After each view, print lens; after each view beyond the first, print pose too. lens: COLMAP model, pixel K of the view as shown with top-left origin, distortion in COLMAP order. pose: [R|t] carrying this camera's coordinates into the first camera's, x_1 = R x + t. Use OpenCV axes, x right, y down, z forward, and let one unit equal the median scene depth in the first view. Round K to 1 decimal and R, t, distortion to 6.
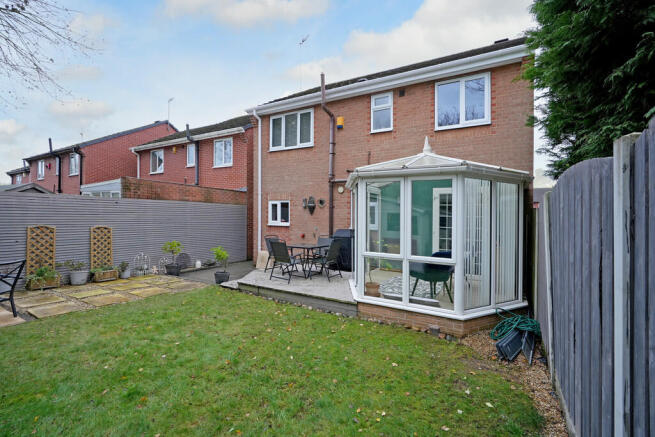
lens RADIAL K [[298.0, 0, 328.2], [0, 298.0, 214.5], [0, 0, 1]] dist [0.000016, -0.000143]
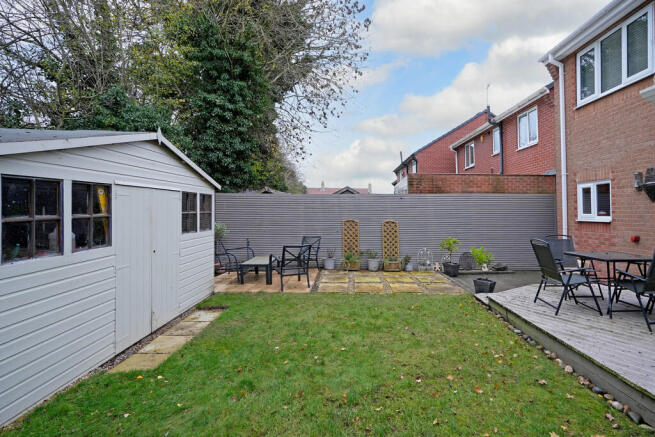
lens RADIAL K [[318.3, 0, 362.6], [0, 318.3, 217.6], [0, 0, 1]] dist [-0.001001, -0.000133]
pose [[0.548886, -0.006955, -0.835869, 0.144903], [0.018450, 0.999823, 0.003796, 0.019903], [0.835694, -0.017505, 0.548917, 0.250020]]
